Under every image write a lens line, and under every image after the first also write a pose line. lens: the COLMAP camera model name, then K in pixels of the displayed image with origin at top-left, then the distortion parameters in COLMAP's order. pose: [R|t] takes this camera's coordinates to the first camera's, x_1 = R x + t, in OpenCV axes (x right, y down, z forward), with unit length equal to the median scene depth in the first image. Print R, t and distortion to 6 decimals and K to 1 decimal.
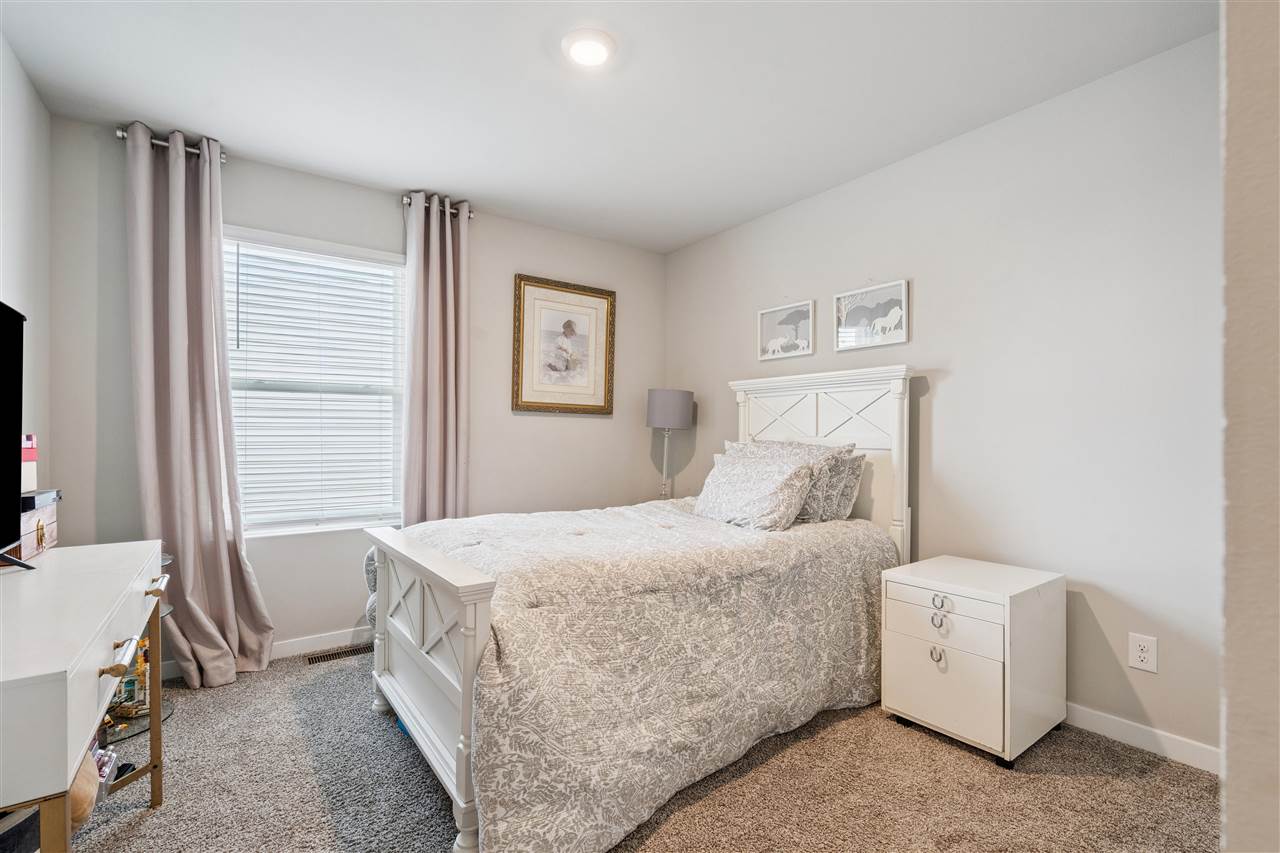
lens RADIAL K [[588.9, 0, 639.6], [0, 588.9, 432.6], [0, 0, 1]] dist [-0.000667, 0.000542]
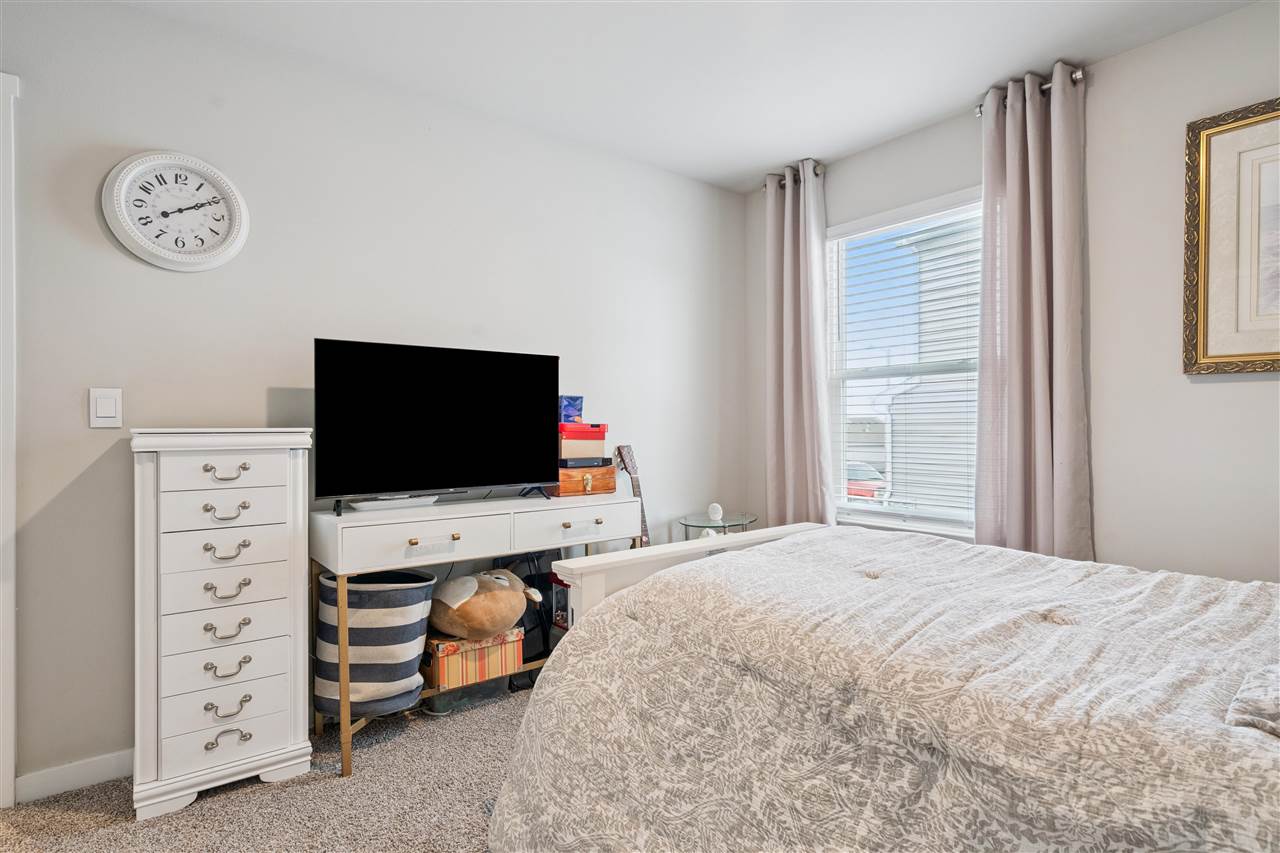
lens RADIAL K [[665.0, 0, 641.0], [0, 665.0, 430.2], [0, 0, 1]] dist [-0.001213, -0.000390]
pose [[0.043768, 0.002613, -0.999038, 0.713714], [0.008220, 0.999962, 0.002976, 0.014998], [0.999008, -0.008342, 0.043745, 0.870709]]
